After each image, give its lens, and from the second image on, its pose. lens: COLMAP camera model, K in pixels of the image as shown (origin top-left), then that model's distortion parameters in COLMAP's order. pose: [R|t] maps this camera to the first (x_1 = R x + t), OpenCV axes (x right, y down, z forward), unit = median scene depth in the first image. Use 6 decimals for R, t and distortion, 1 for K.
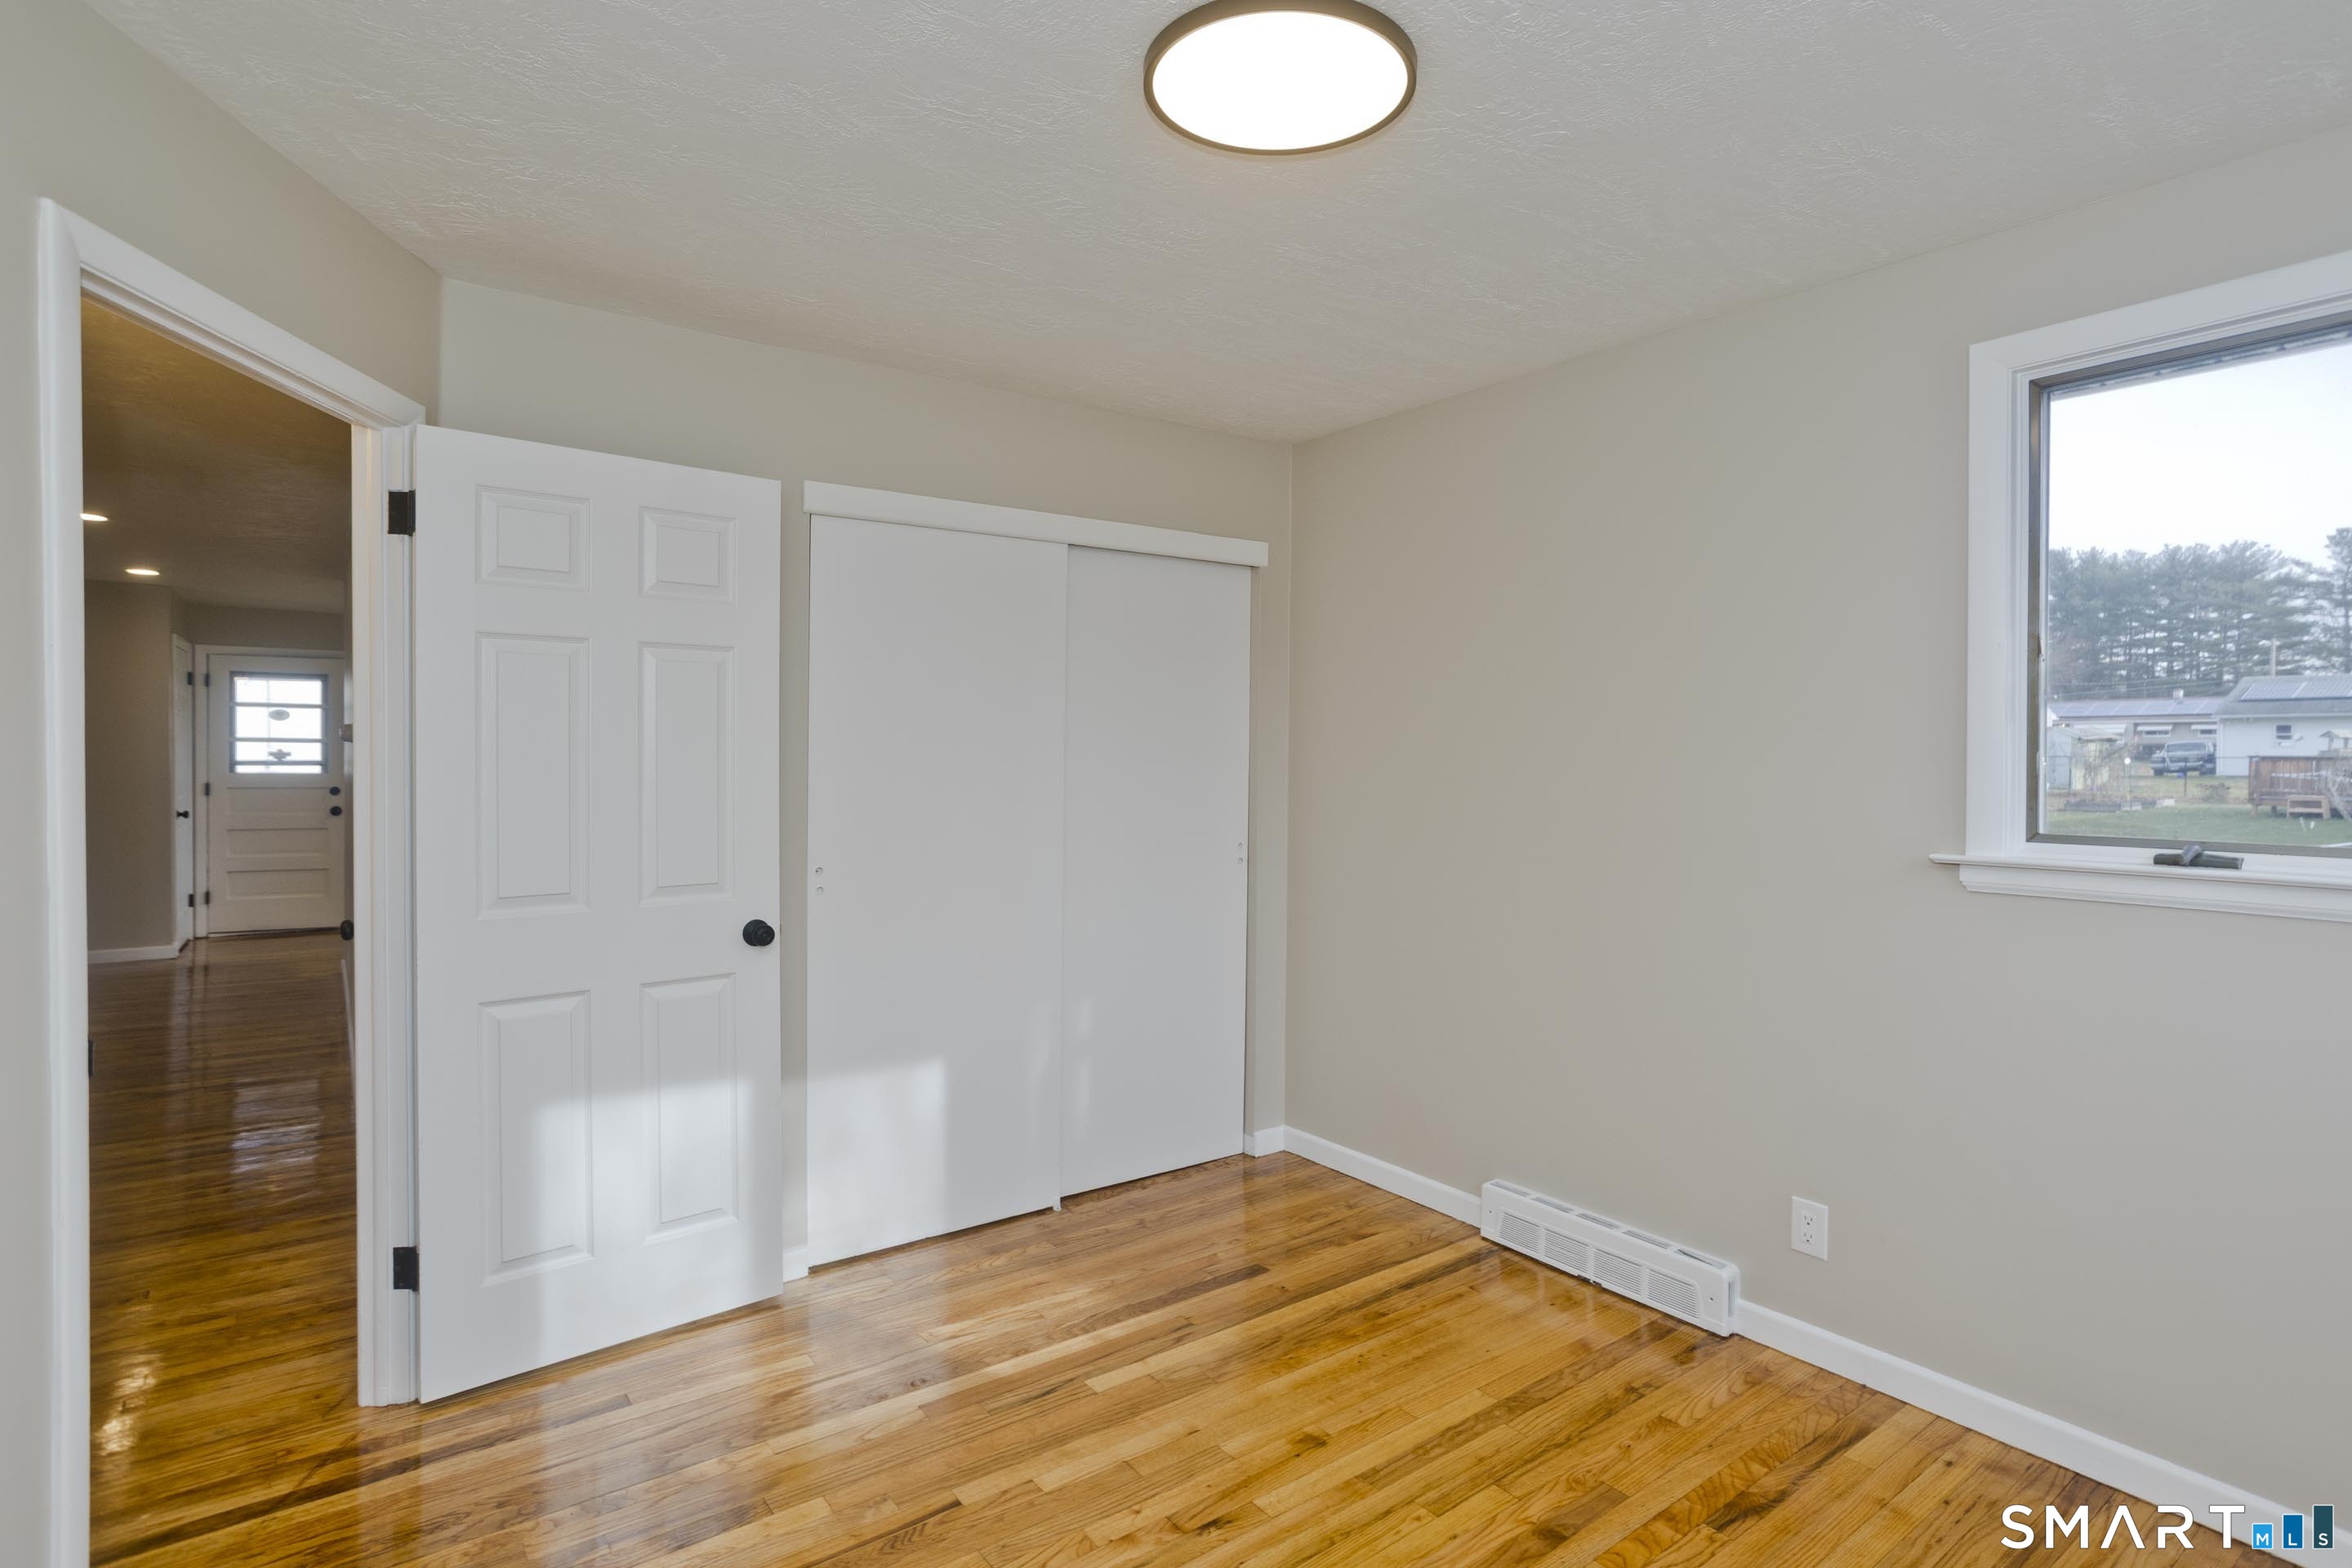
lens RADIAL K [[1152.0, 0, 1180.5], [0, 1152.0, 778.4], [0, 0, 1]] dist [-0.030679, 0.015176]
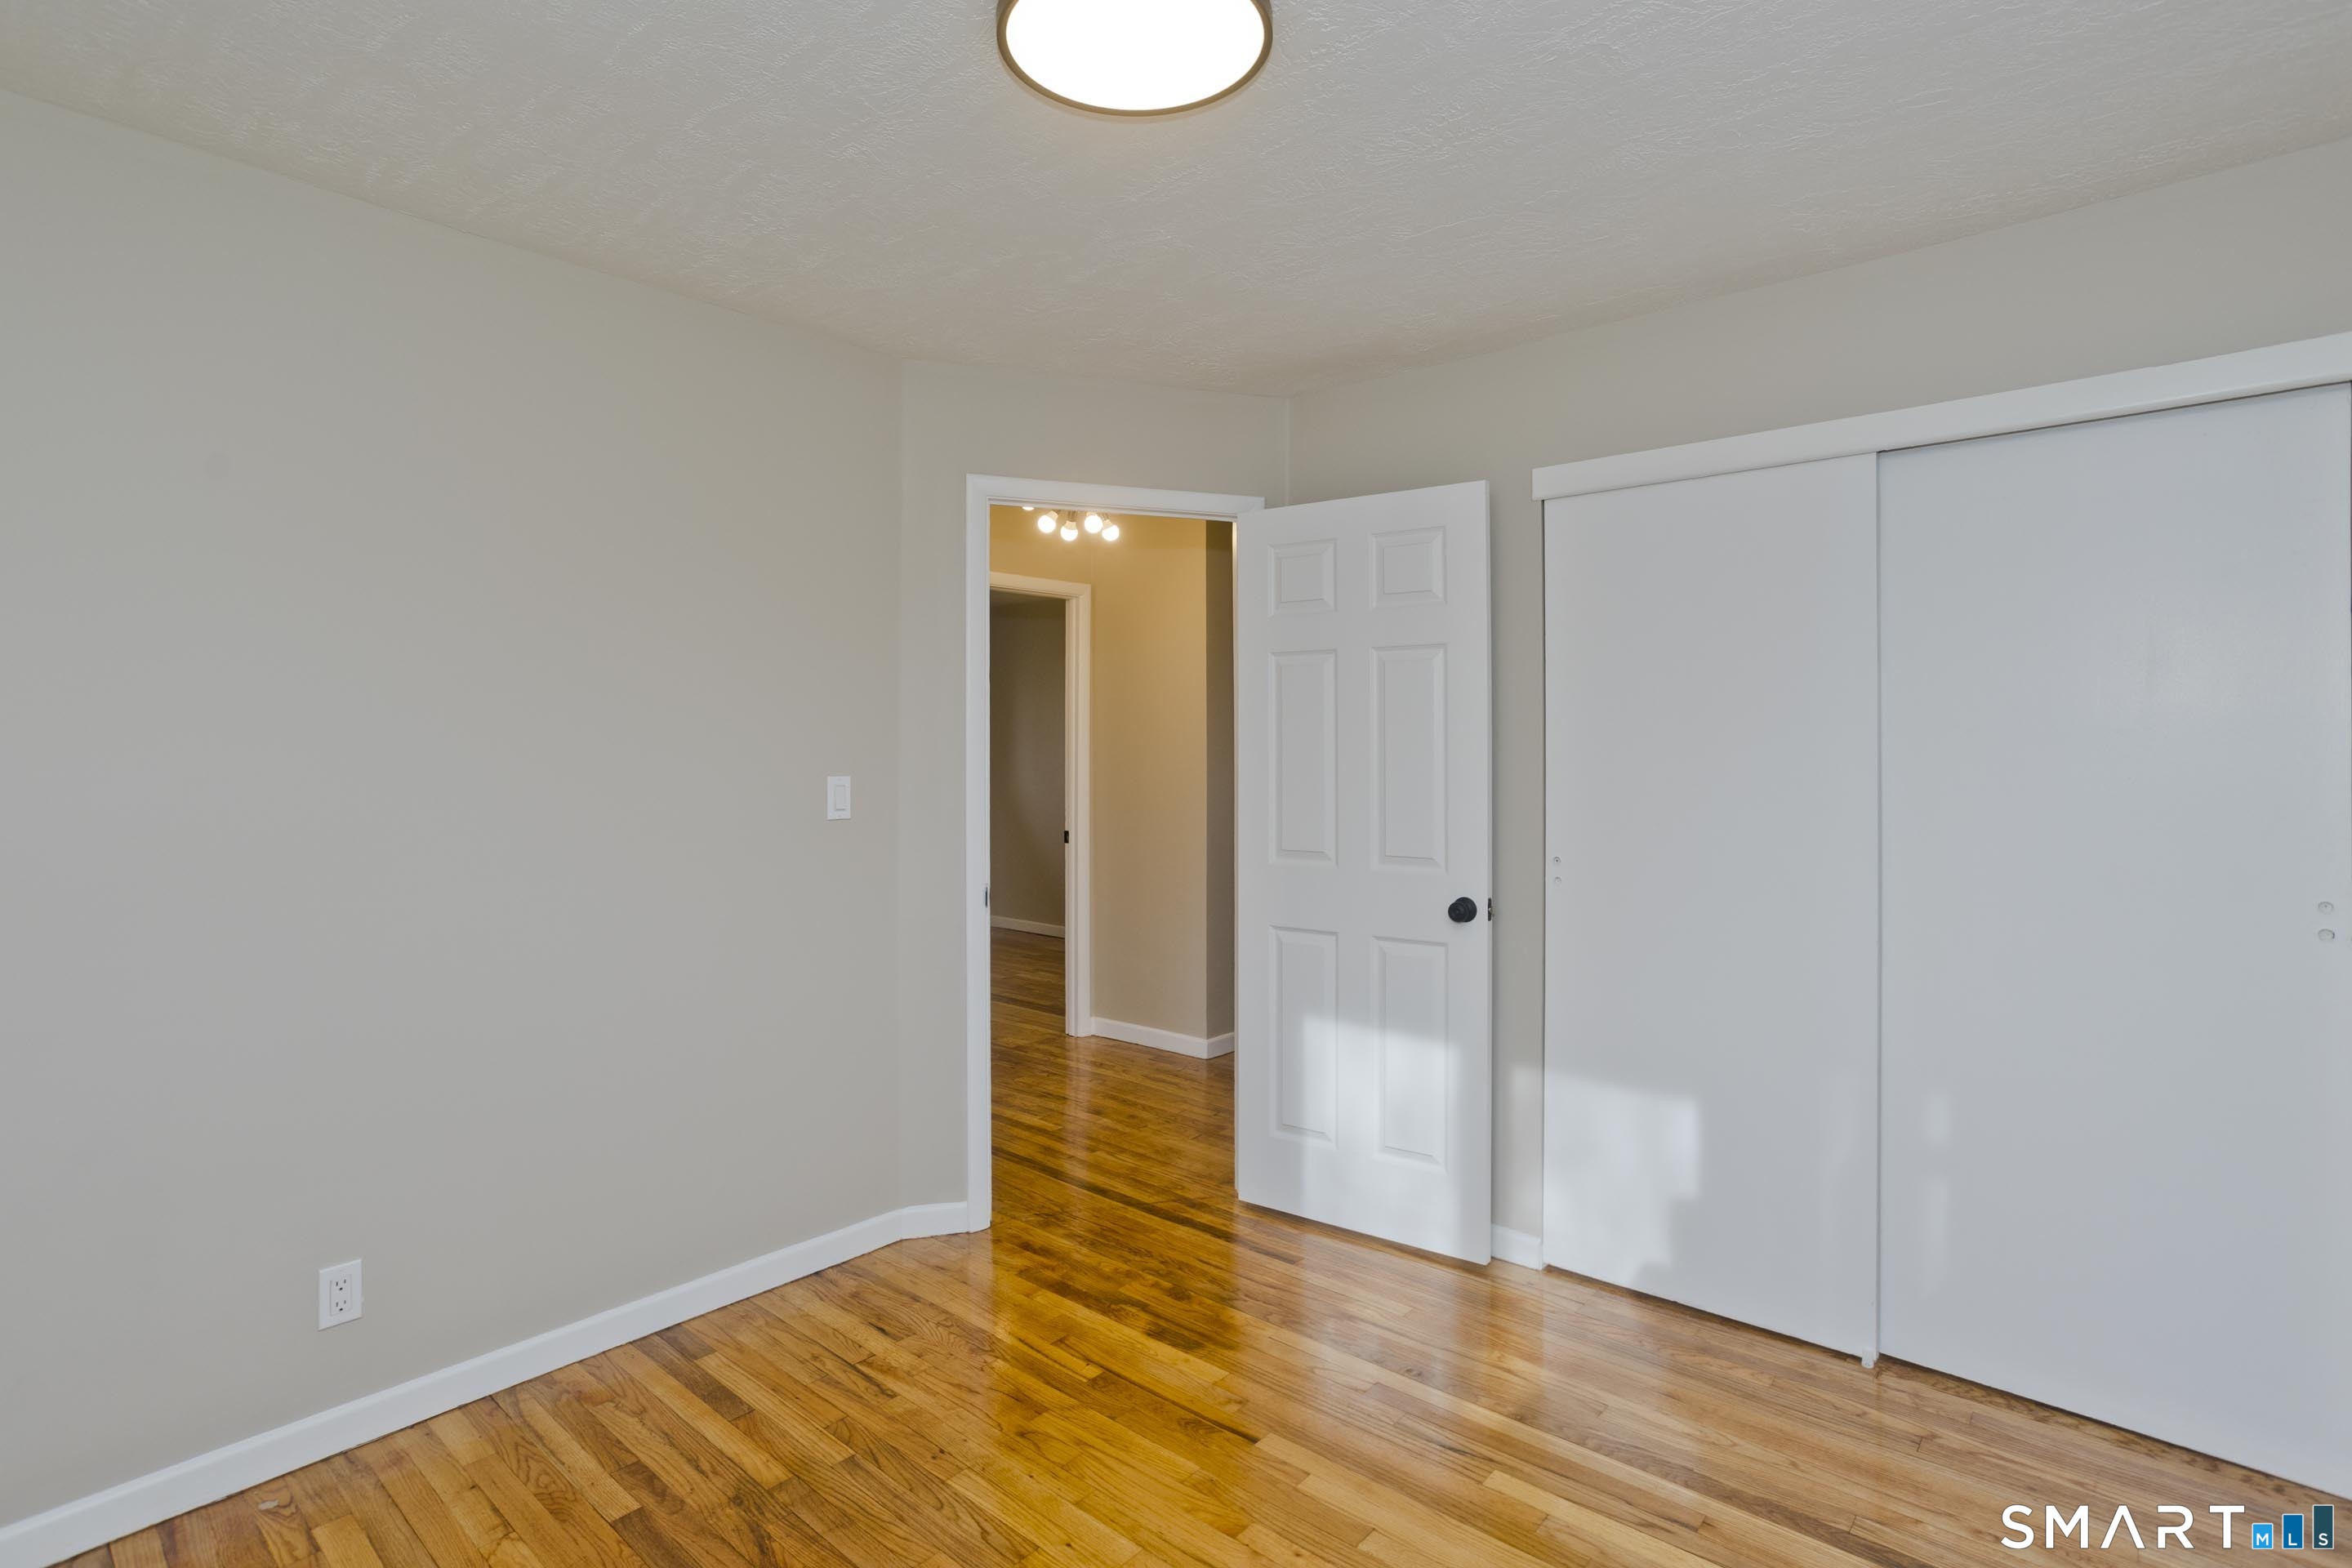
lens RADIAL K [[1152.0, 0, 1182.9], [0, 1152.0, 773.8], [0, 0, 1]] dist [-0.030679, 0.015176]
pose [[0.211354, 0.002925, -0.977405, 0.614138], [-0.016176, 0.999869, -0.000505, 0.013984], [0.977276, 0.015917, 0.211374, 0.521909]]
